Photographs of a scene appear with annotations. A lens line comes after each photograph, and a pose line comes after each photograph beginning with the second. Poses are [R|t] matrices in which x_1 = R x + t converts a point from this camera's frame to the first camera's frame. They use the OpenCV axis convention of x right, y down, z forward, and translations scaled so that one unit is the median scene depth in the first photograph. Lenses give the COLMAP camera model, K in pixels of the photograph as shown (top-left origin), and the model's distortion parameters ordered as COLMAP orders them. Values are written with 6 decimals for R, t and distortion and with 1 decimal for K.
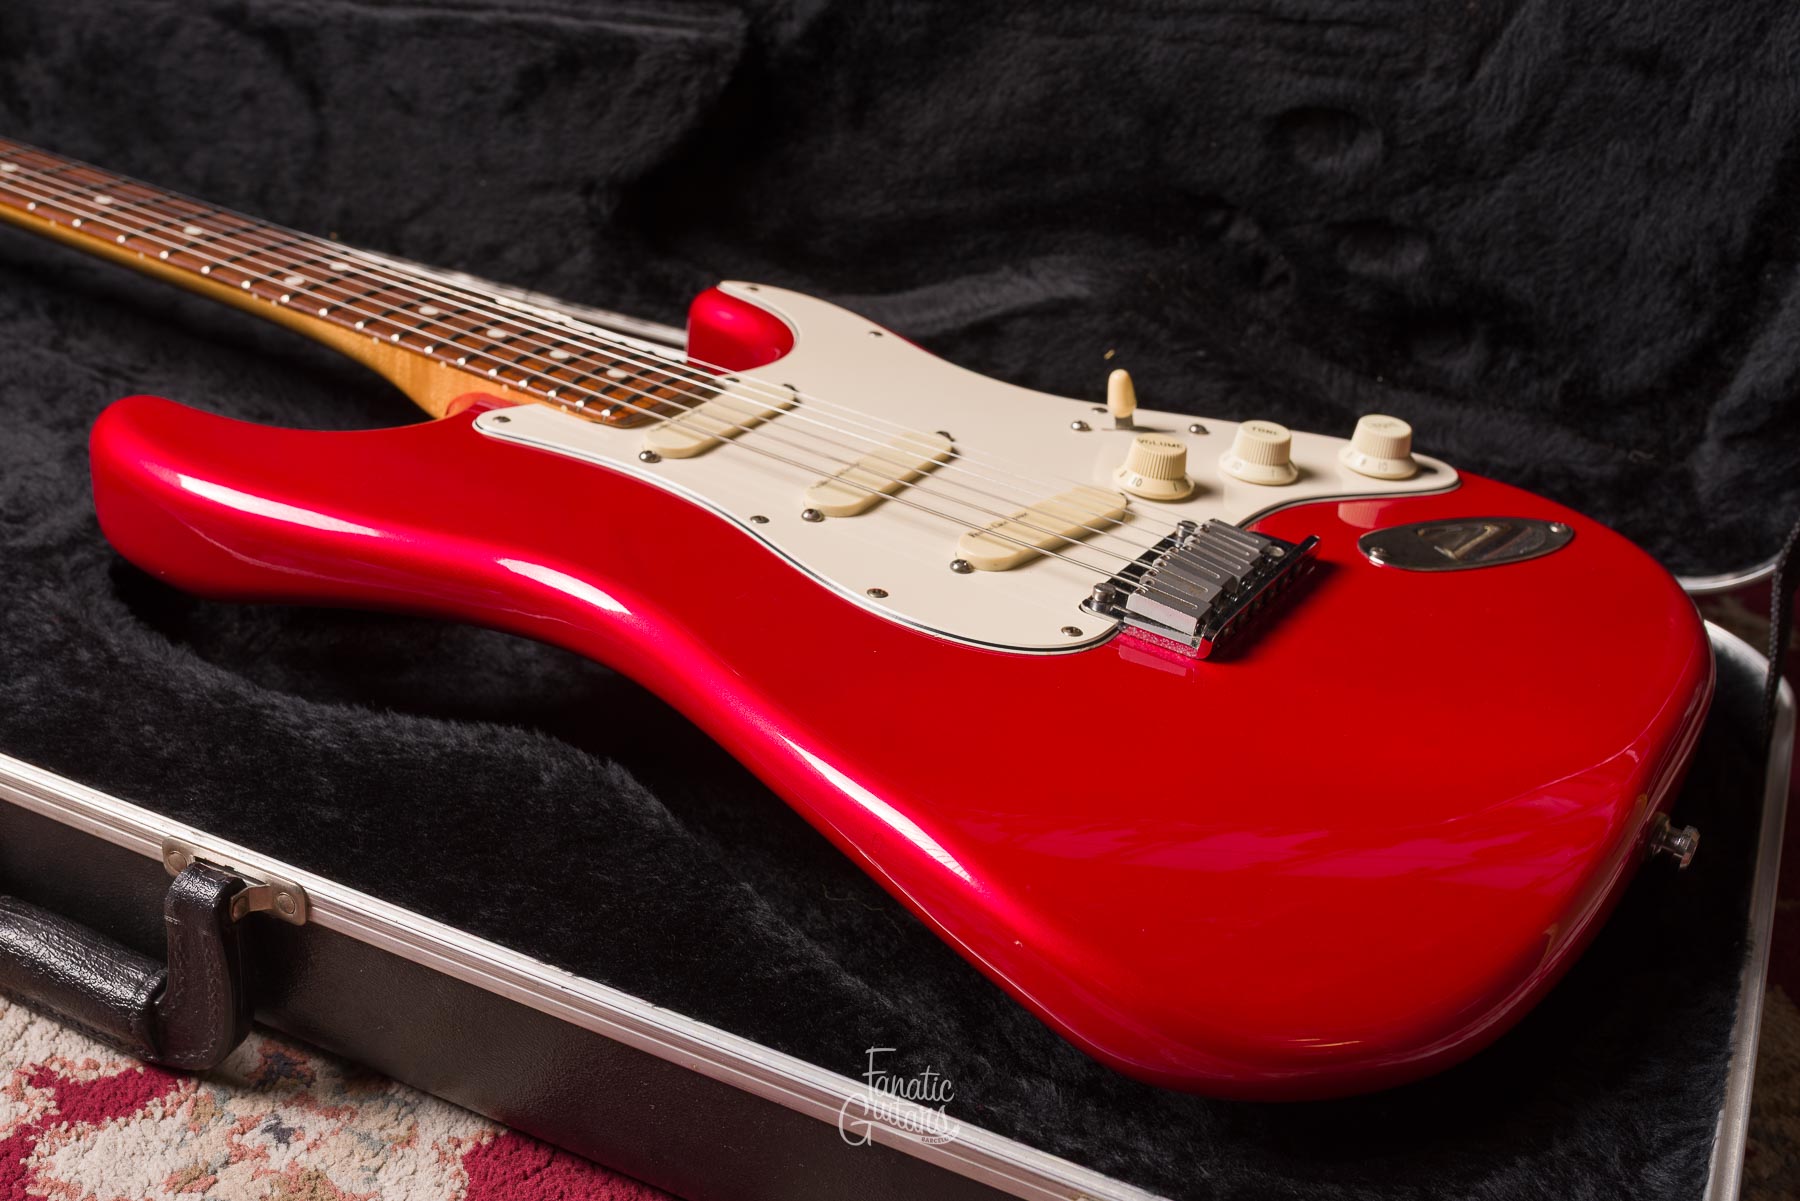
lens RADIAL K [[2020.3, 0, 839.9], [0, 2020.3, 660.7], [0, 0, 1]] dist [0.005836, -0.021338]
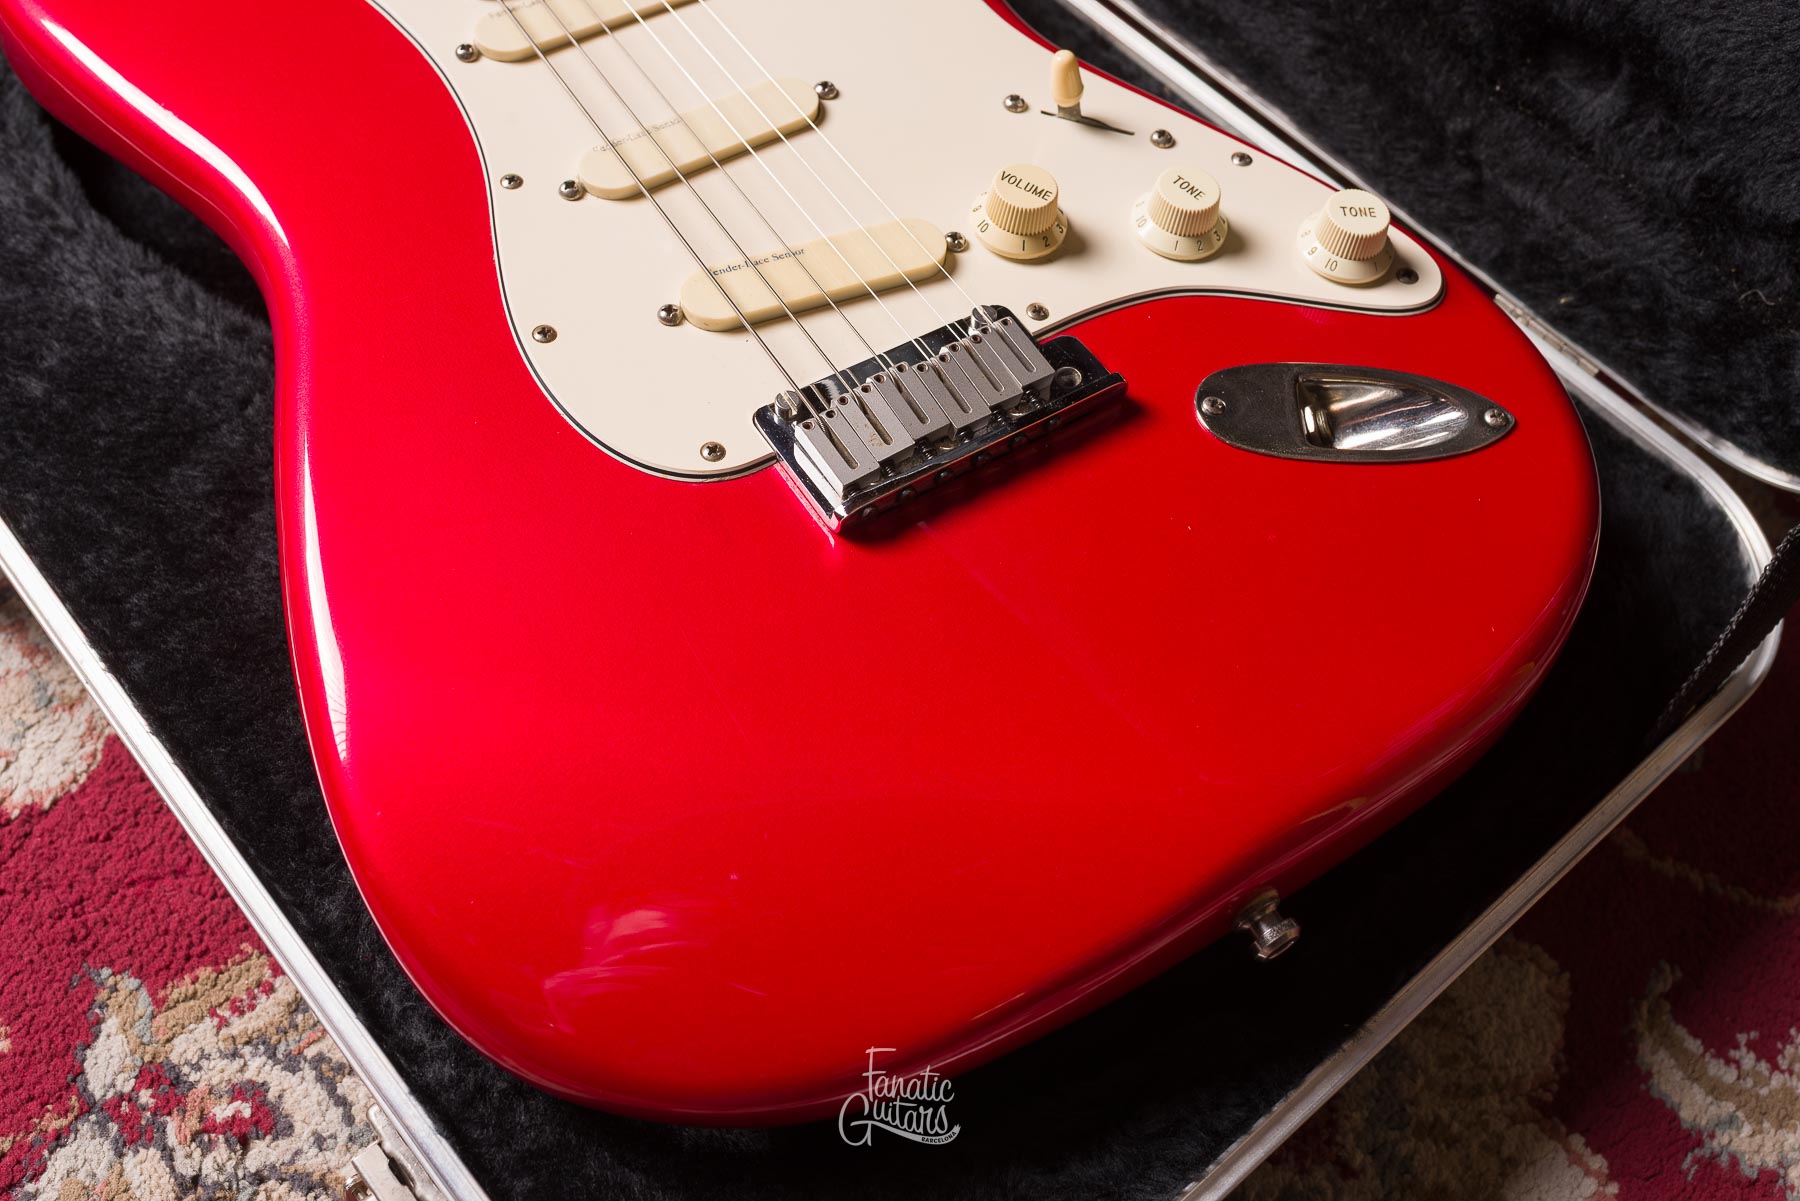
lens RADIAL K [[1766.6, 0, 902.7], [0, 1766.6, 601.9], [0, 0, 1]] dist [0.000142, 0.001073]
pose [[0.915084, 0.326360, -0.236876, 0.332923], [-0.194757, 0.872016, 0.449064, -0.268129], [0.353116, -0.364798, 0.861528, 0.302969]]
